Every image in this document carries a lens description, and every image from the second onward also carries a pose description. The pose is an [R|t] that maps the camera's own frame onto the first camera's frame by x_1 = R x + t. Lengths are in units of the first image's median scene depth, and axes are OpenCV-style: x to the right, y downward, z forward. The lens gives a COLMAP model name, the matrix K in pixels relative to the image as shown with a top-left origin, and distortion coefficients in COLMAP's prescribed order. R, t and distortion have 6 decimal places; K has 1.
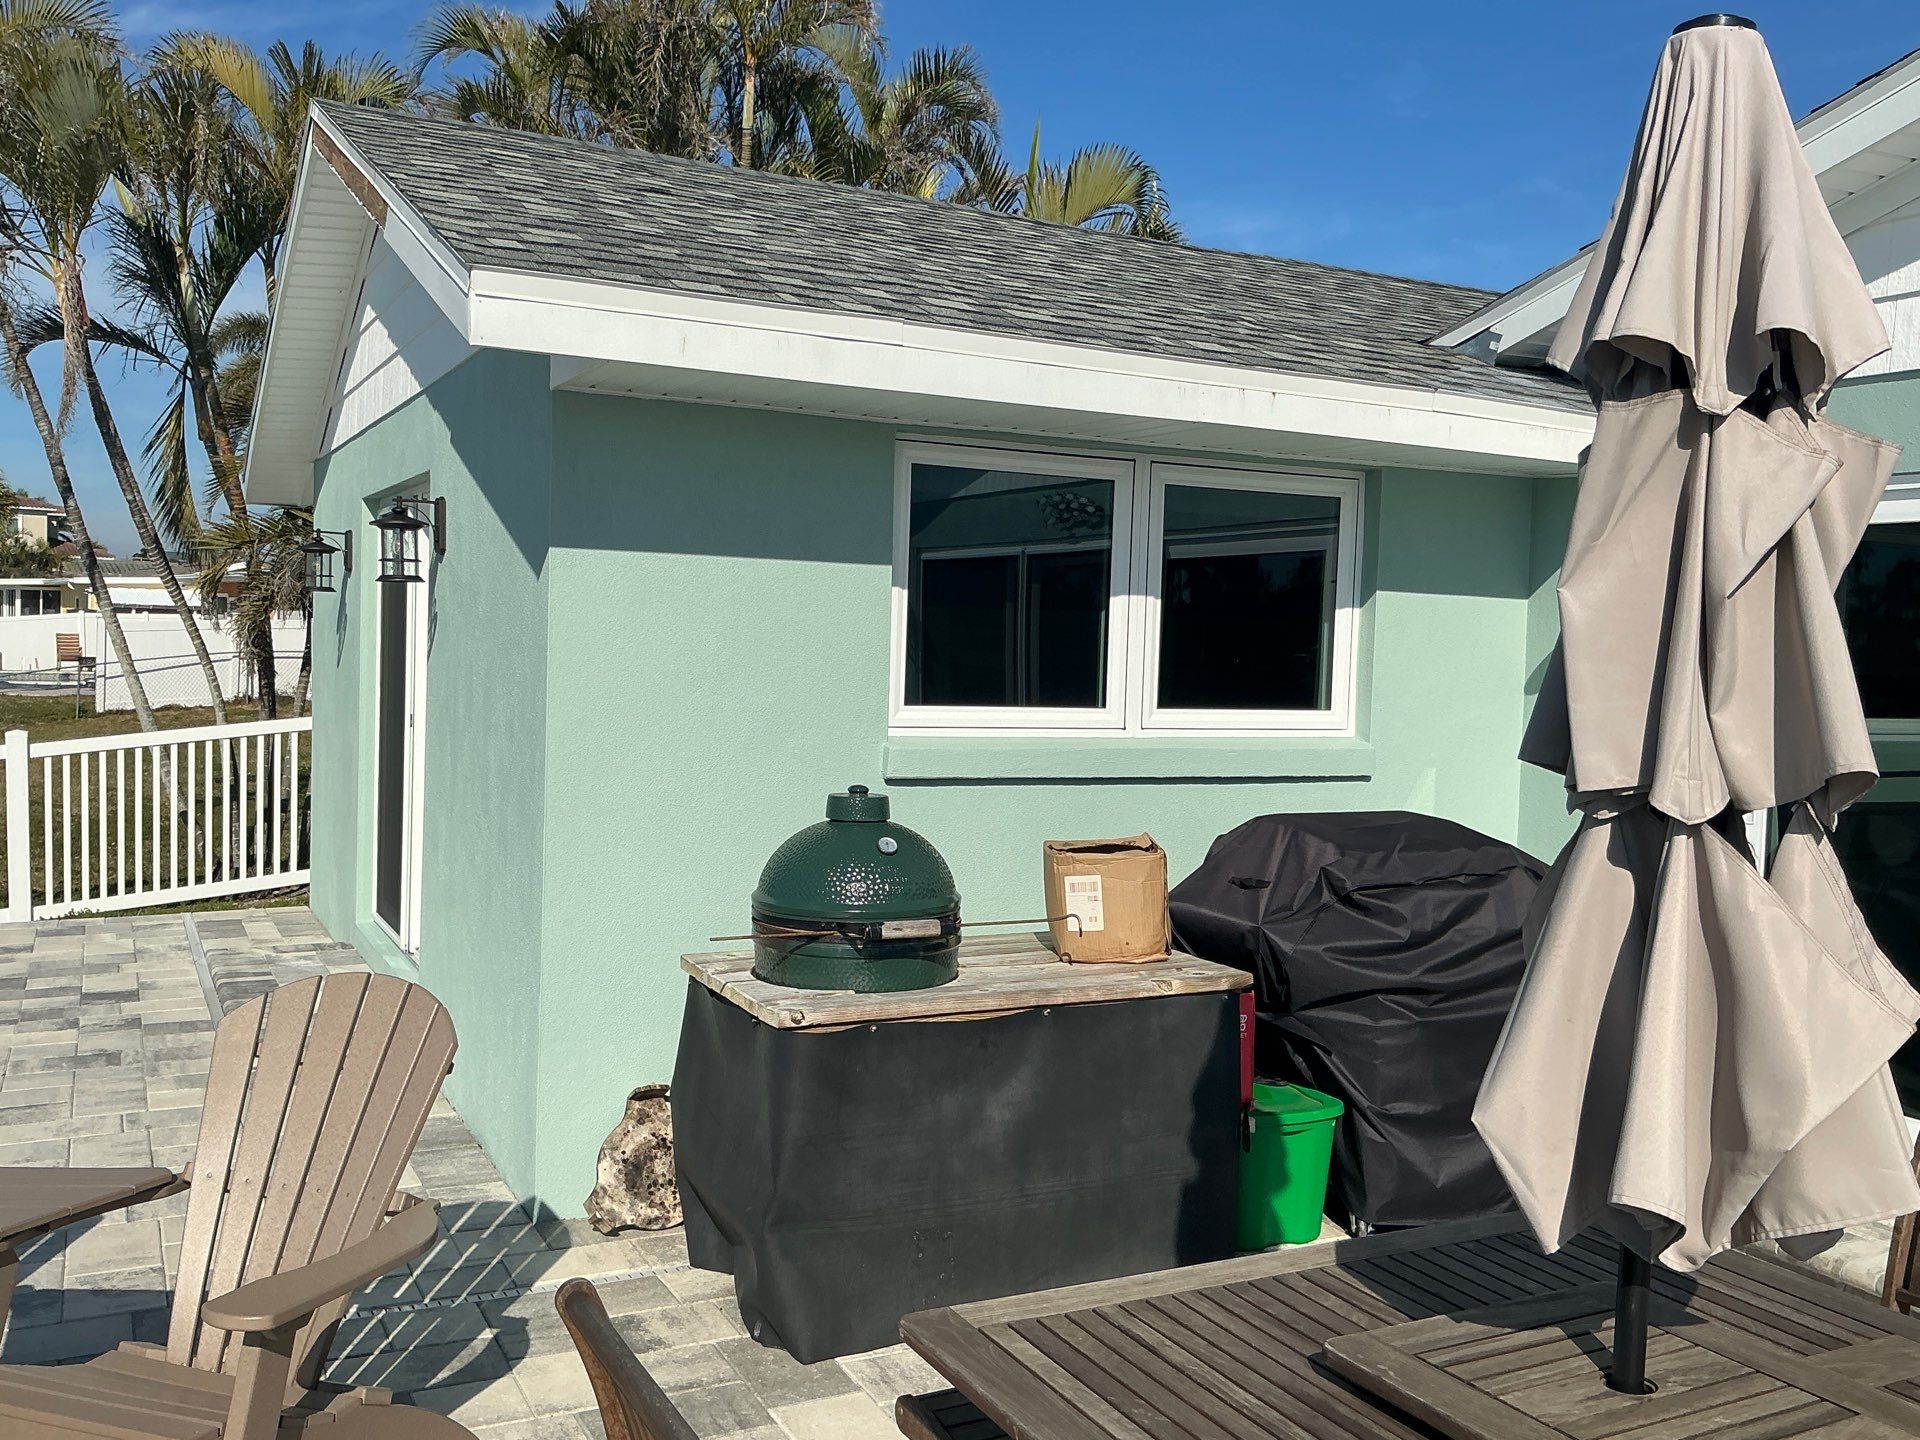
lens RADIAL K [[1465.2, 0, 960.0], [0, 1465.2, 720.0], [0, 0, 1]] dist [0.098548, -0.132732]
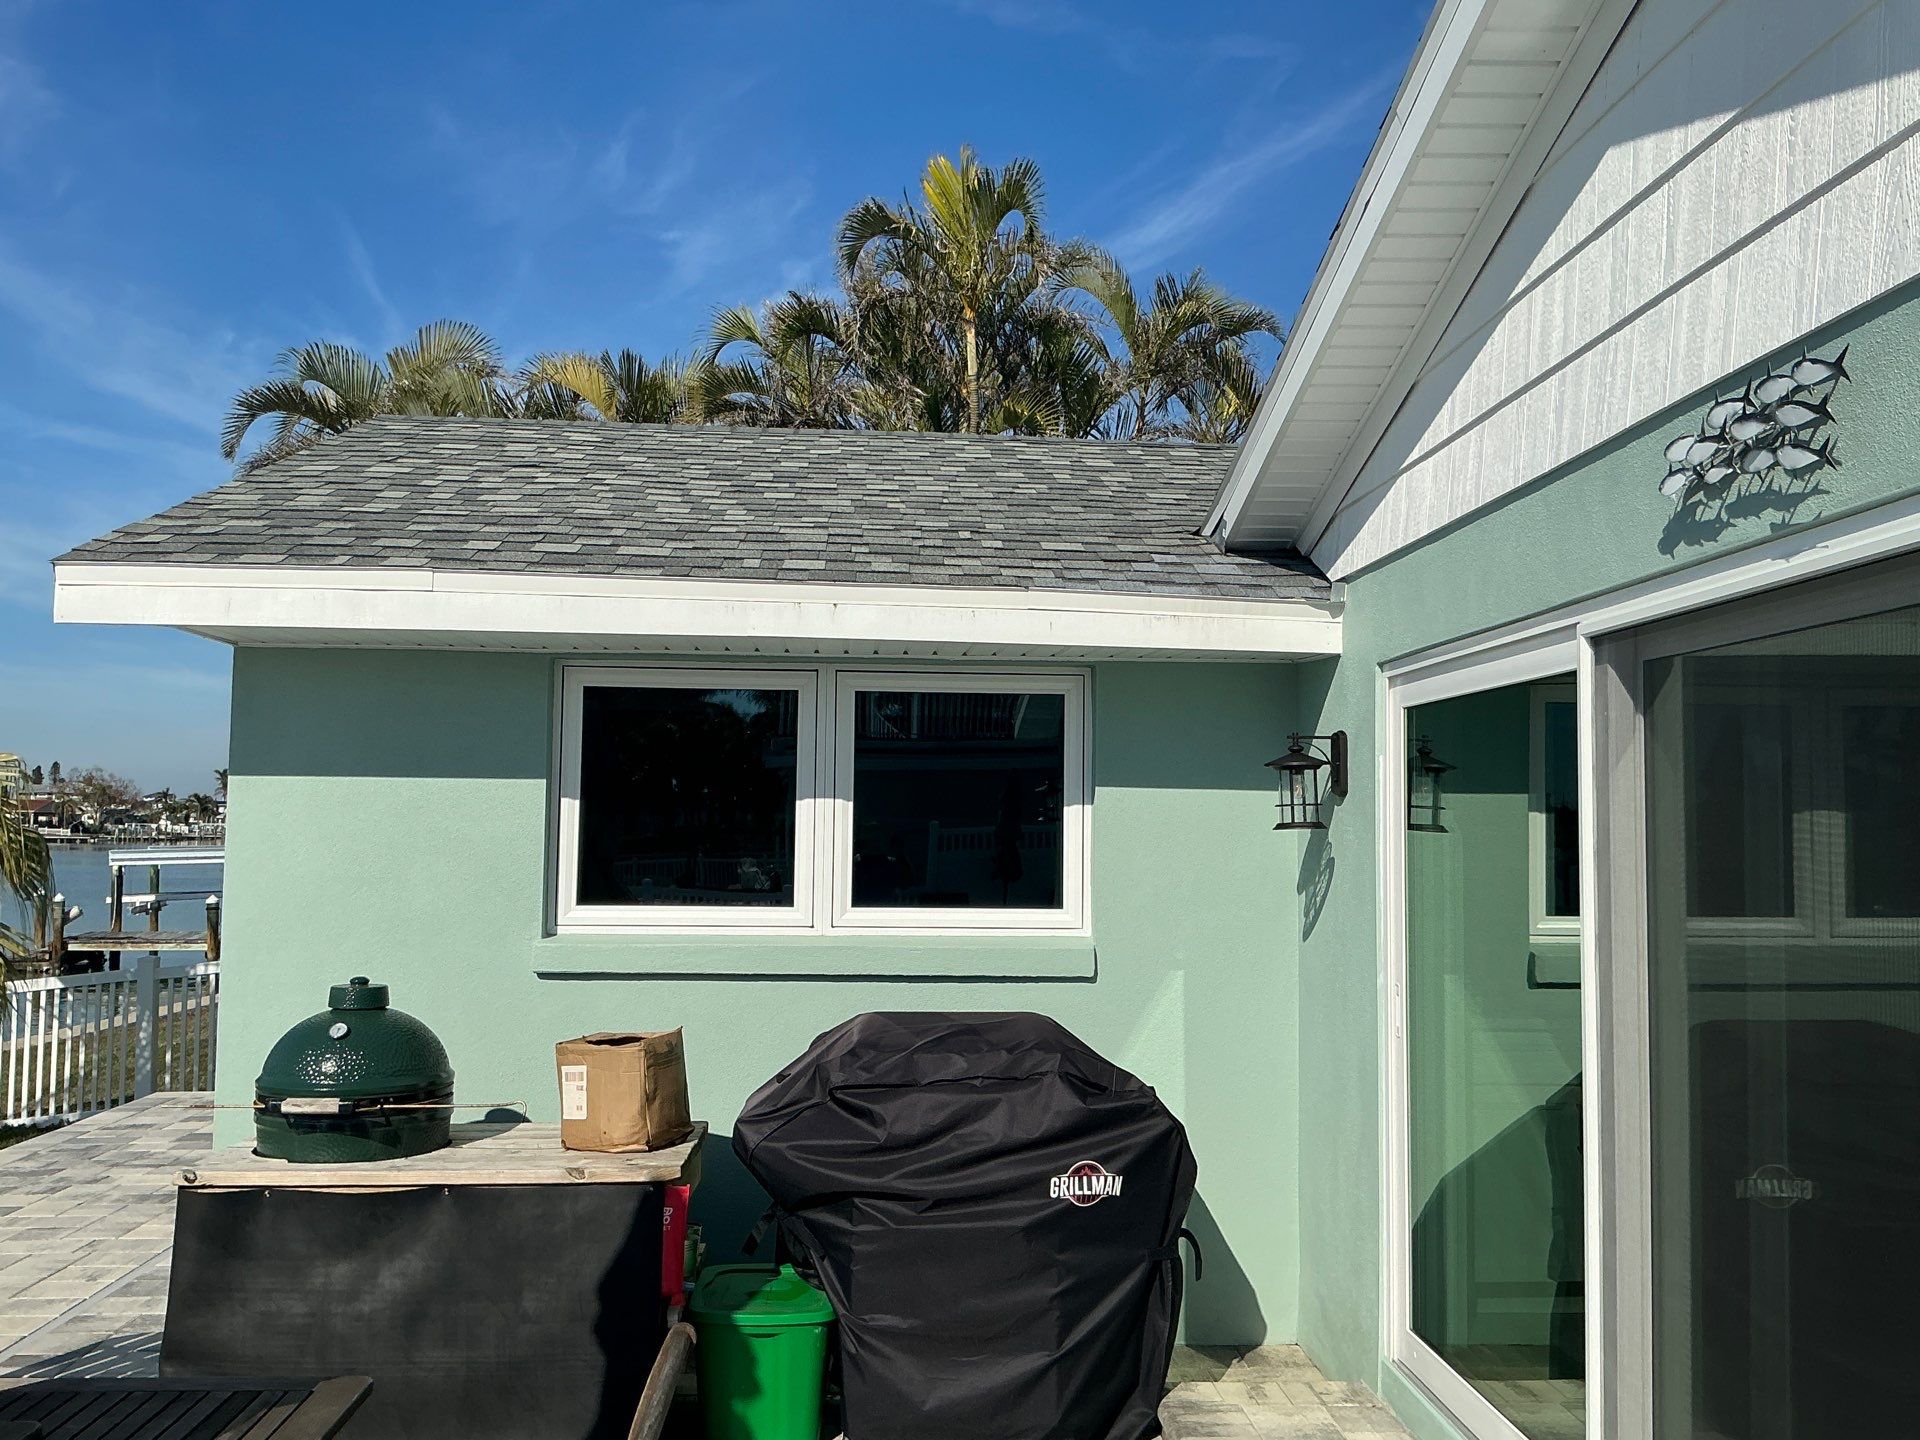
lens RADIAL K [[1478.8, 0, 962.8], [0, 1478.8, 760.0], [0, 0, 1]] dist [0.090248, -0.123064]
pose [[0.934354, -0.037103, -0.354410, 0.598521], [-0.001828, 0.994052, -0.108888, 0.002553], [0.356342, 0.102388, 0.928729, 0.059418]]
